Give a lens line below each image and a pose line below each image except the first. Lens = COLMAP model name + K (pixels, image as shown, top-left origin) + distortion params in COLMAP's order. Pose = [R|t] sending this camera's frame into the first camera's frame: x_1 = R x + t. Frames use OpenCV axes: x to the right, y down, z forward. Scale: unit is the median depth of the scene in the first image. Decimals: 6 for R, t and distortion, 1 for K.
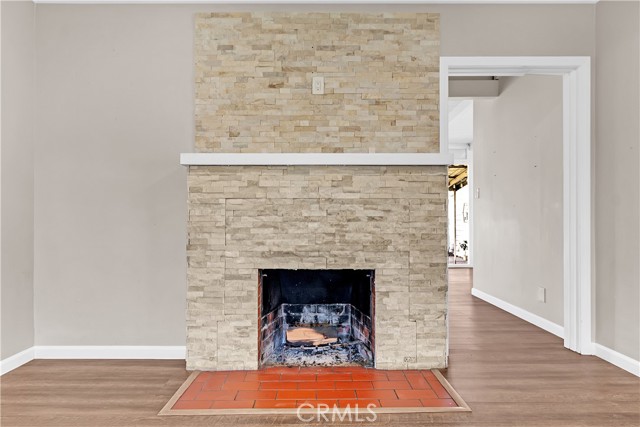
lens RADIAL K [[306.7, 0, 291.9], [0, 306.7, 213.1], [0, 0, 1]] dist [-0.003170, 0.001621]
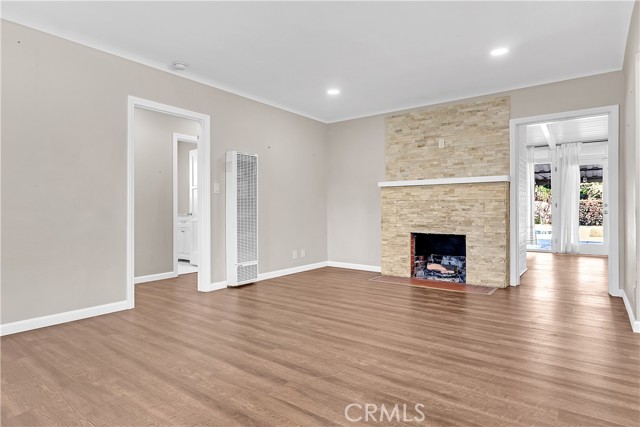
lens RADIAL K [[357.2, 0, 320.8], [0, 357.2, 212.0], [0, 0, 1]] dist [0.005889, -0.002963]
pose [[0.803407, 0.000806, -0.595429, 0.894782], [0.005461, 0.999947, 0.008721, 0.008078], [0.595405, -0.010258, 0.803360, -1.439416]]
